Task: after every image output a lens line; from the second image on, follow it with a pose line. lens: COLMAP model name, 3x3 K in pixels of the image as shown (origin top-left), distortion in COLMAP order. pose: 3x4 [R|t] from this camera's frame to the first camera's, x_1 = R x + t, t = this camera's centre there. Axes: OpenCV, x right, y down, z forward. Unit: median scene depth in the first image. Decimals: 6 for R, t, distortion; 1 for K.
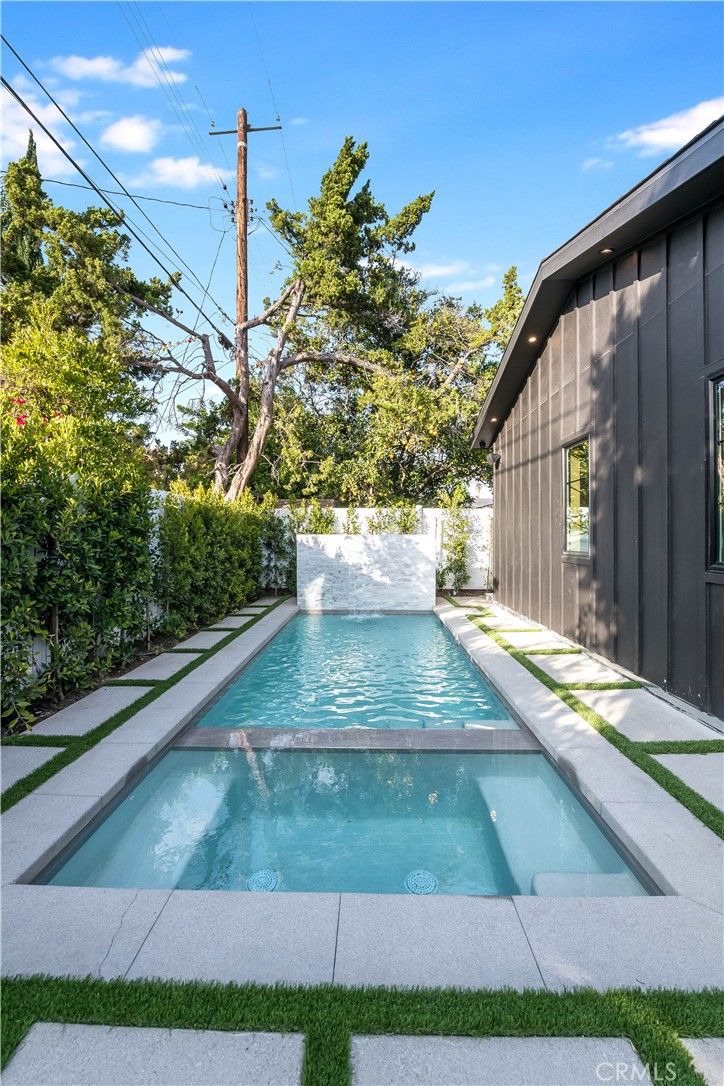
lens RADIAL K [[466.5, 0, 359.6], [0, 466.5, 538.6], [0, 0, 1]] dist [-0.013188, -0.001136]
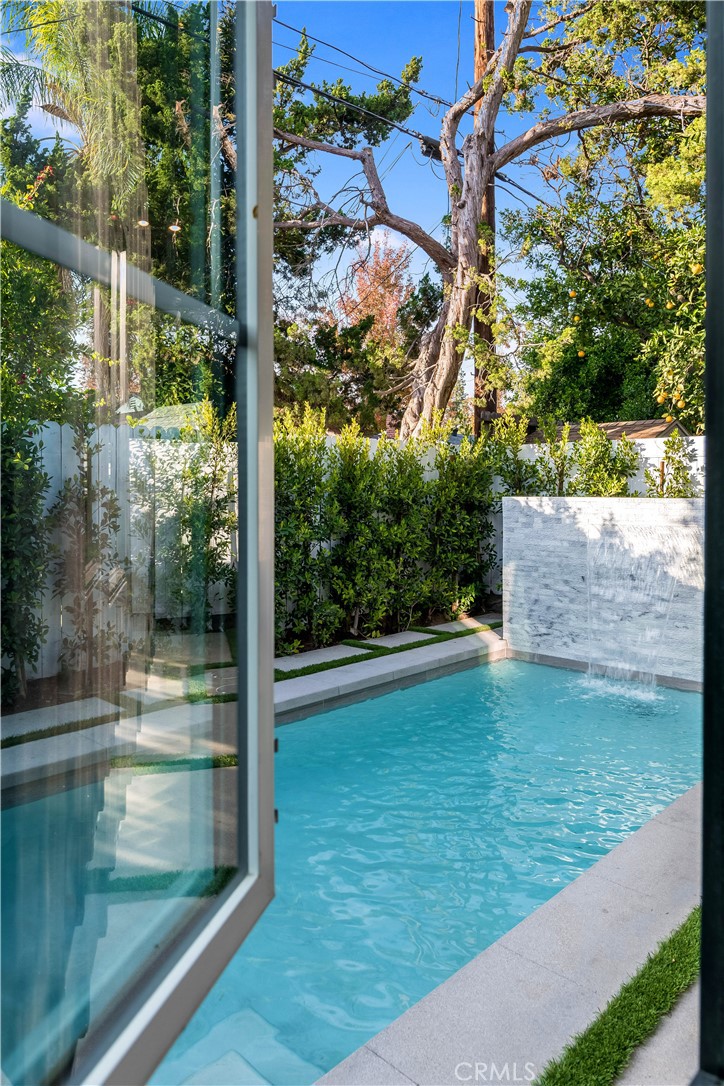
lens RADIAL K [[713.3, 0, 360.9], [0, 713.3, 534.0], [0, 0, 1]] dist [-0.010627, -0.000876]
pose [[0.729222, 0.040336, -0.683087, 0.272576], [-0.000364, 0.998284, 0.058560, -0.013781], [0.684277, -0.042455, 0.727985, 0.328889]]
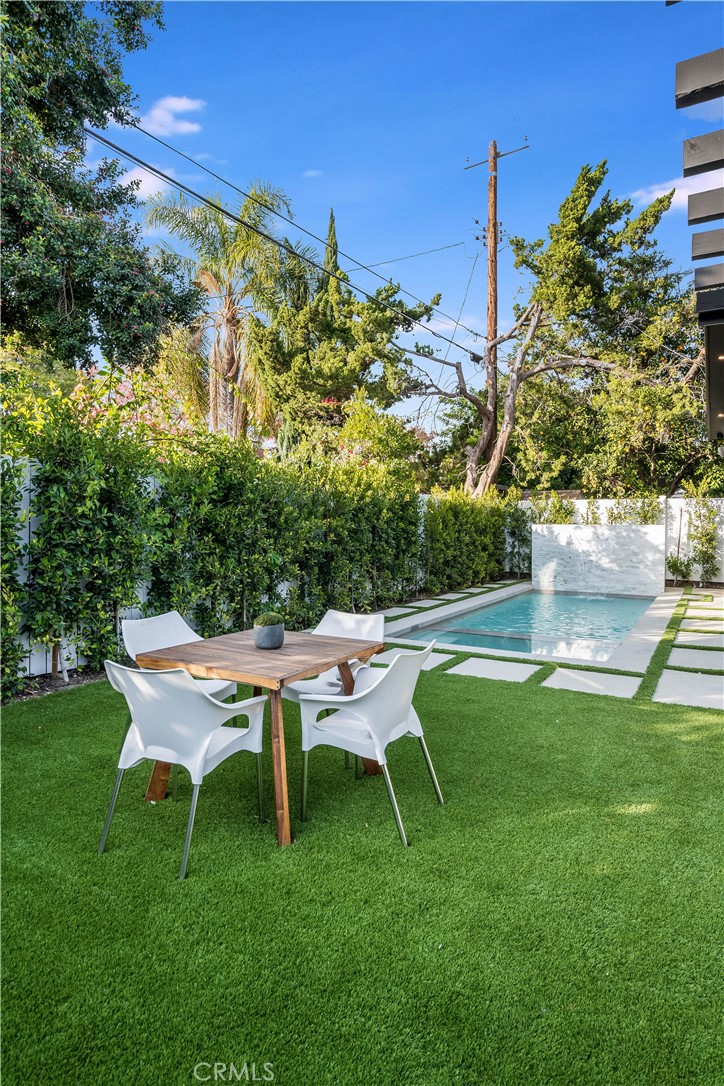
lens RADIAL K [[613.8, 0, 359.0], [0, 613.8, 535.3], [0, 0, 1]] dist [-0.002659, 0.000569]
pose [[0.875437, 0.013767, -0.483137, 0.223279], [-0.008206, 0.999874, 0.013623, 0.001019], [0.483263, -0.007962, 0.875439, -0.541646]]
